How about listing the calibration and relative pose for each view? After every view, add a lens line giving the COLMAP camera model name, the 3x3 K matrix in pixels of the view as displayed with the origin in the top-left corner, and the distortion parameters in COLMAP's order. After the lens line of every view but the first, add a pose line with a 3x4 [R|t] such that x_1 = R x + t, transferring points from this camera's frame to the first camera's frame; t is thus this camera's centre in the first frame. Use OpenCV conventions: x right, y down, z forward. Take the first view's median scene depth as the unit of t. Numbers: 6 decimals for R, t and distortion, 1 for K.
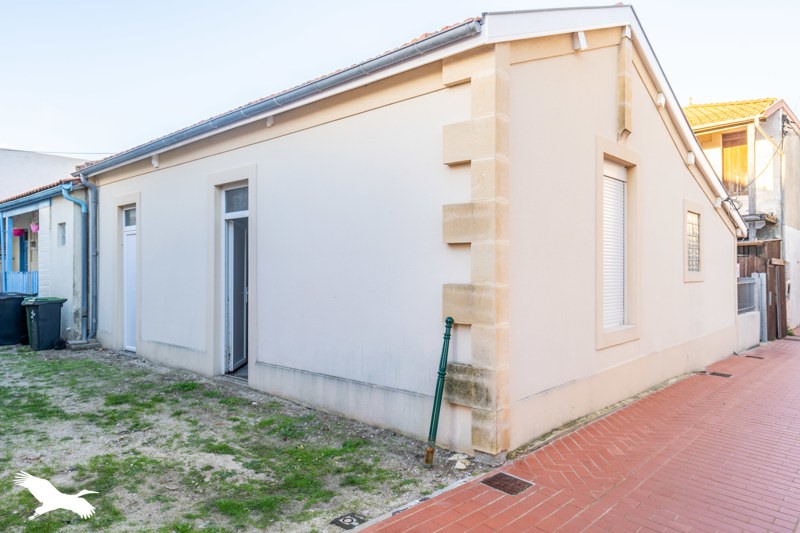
lens RADIAL K [[517.3, 0, 400.0], [0, 517.3, 266.5], [0, 0, 1]] dist [-0.000638, -0.000978]
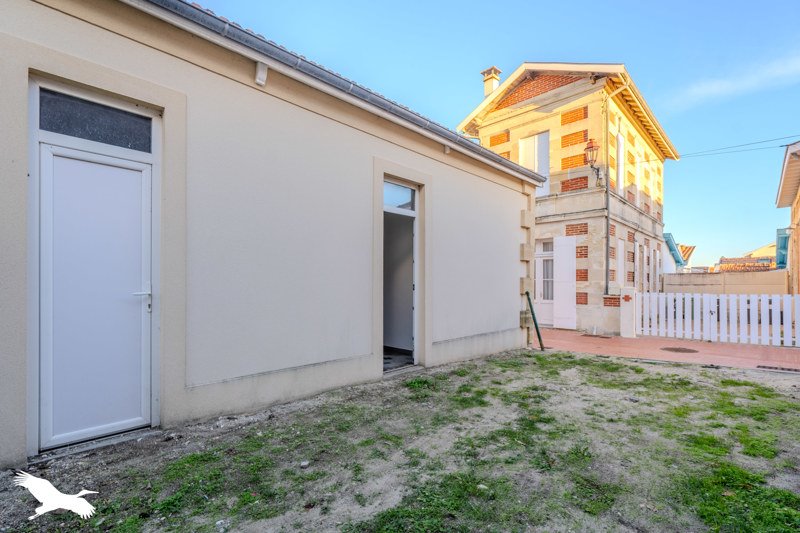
lens RADIAL K [[373.8, 0, 400.9], [0, 373.8, 284.7], [0, 0, 1]] dist [-0.000657, 0.000127]
pose [[0.050529, -0.002161, 0.998720, -1.392722], [-0.011572, 0.999929, 0.002749, 0.059345], [-0.998656, -0.011696, 0.050500, 1.259795]]
